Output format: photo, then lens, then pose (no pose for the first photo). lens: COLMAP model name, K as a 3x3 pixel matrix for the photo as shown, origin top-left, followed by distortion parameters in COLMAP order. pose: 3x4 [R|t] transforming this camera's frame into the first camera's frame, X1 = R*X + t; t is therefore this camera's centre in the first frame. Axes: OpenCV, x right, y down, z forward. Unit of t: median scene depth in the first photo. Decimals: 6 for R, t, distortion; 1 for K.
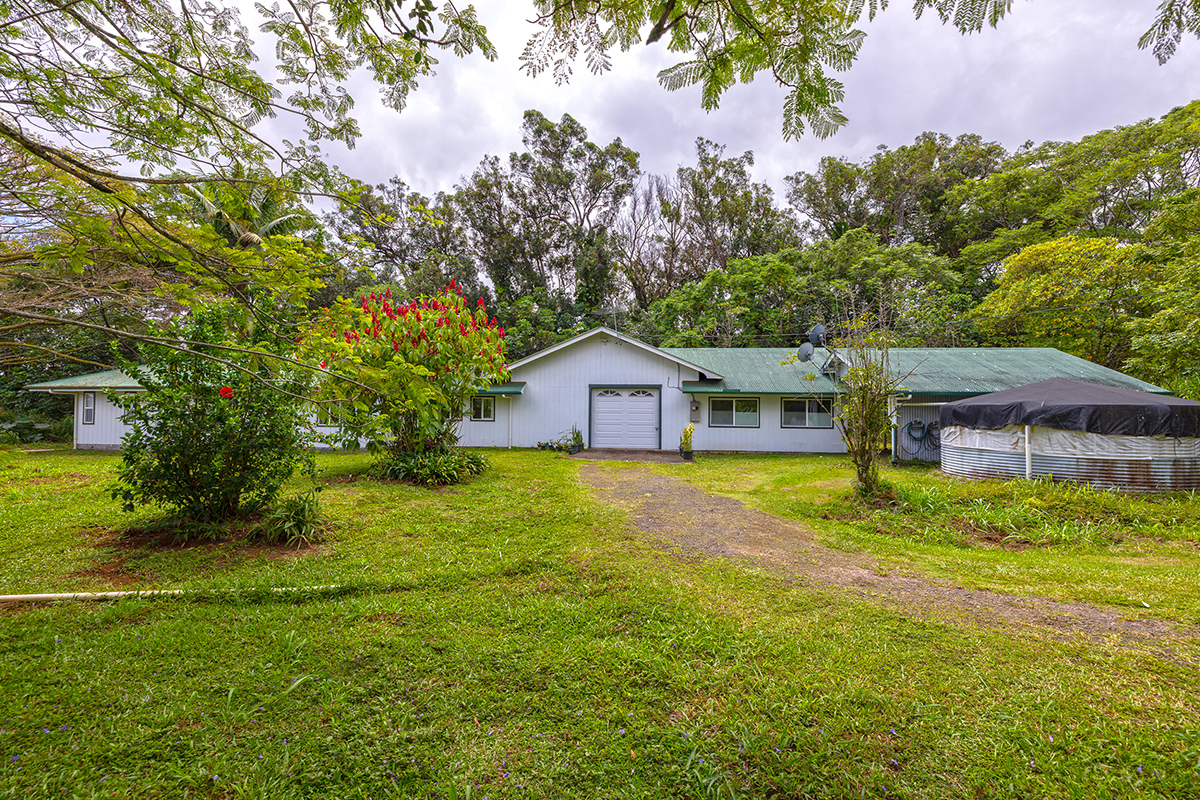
lens RADIAL K [[520.7, 0, 606.6], [0, 520.7, 417.7], [0, 0, 1]] dist [-0.004212, -0.000568]
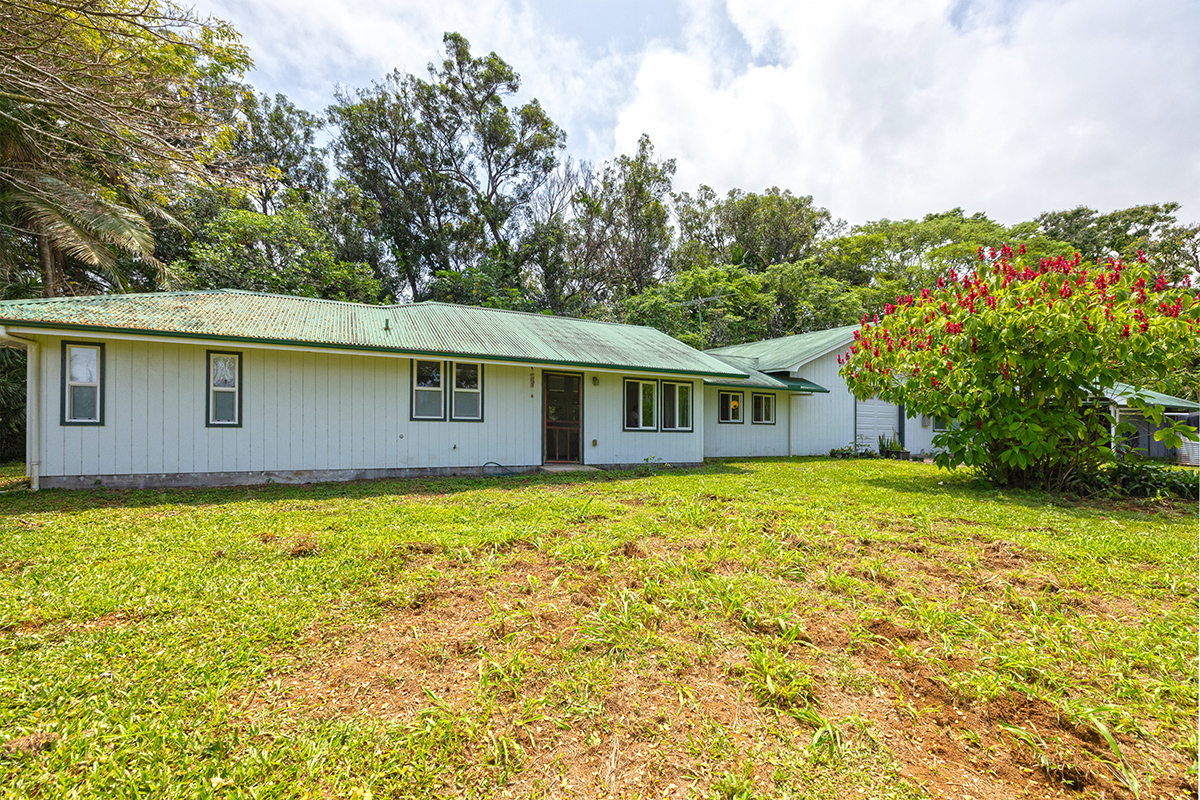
lens RADIAL K [[520.7, 0, 606.6], [0, 520.7, 417.7], [0, 0, 1]] dist [-0.004212, -0.000568]
pose [[0.859084, 0.012879, 0.511673, -0.333361], [-0.016619, 0.999858, 0.002737, -0.000527], [-0.511565, -0.010855, 0.859176, 0.168884]]
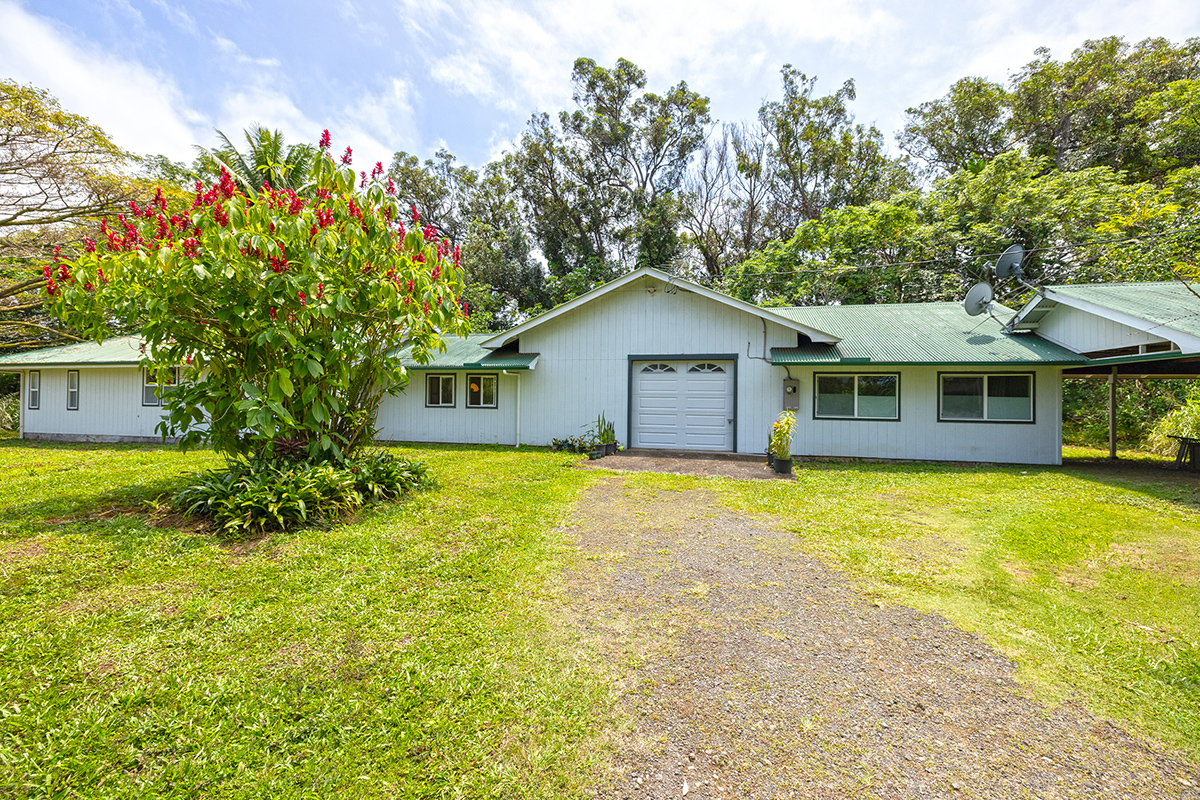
lens RADIAL K [[531.8, 0, 577.4], [0, 531.8, 396.1], [0, 0, 1]] dist [-0.002082, -0.000100]
pose [[0.982061, 0.000766, -0.188562, 0.012671], [-0.005329, 0.999705, -0.023689, 0.002646], [0.188488, 0.024268, 0.981776, 0.115878]]
